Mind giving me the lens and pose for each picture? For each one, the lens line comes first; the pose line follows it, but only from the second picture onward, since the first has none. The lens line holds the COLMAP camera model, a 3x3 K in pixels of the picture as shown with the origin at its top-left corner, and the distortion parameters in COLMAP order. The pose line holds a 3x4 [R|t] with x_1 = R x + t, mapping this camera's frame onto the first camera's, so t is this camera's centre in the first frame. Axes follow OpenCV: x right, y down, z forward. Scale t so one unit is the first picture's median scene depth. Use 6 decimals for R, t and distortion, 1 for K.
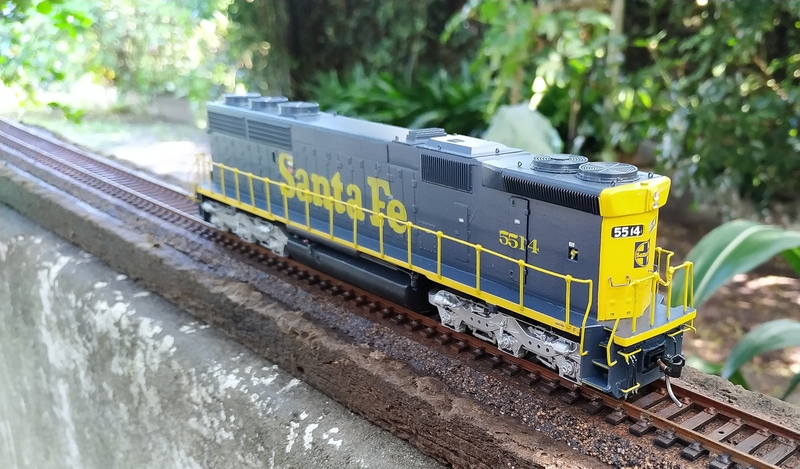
lens RADIAL K [[831.5, 0, 400.0], [0, 831.5, 236.4], [0, 0, 1]] dist [-0.049729, 0.000000]
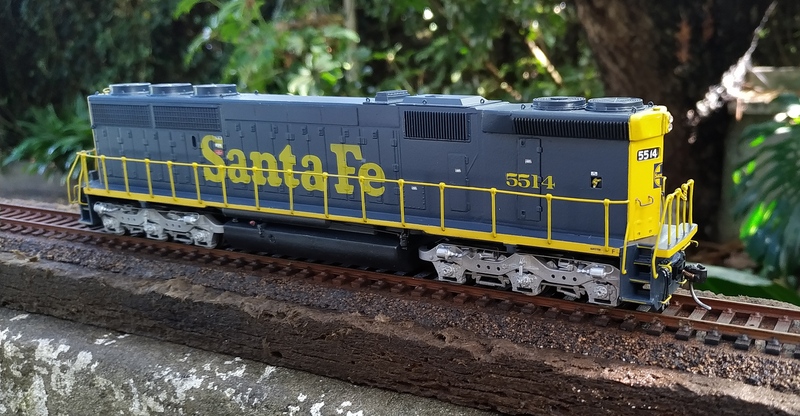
lens RADIAL K [[833.4, 0, 400.2], [0, 833.4, 204.5], [0, 0, 1]] dist [-0.034994, 0.000000]
pose [[0.947369, -0.091573, 0.306769, -0.250216], [0.111228, 0.992675, -0.047176, 0.050189], [-0.300202, 0.078814, 0.950614, 0.047111]]
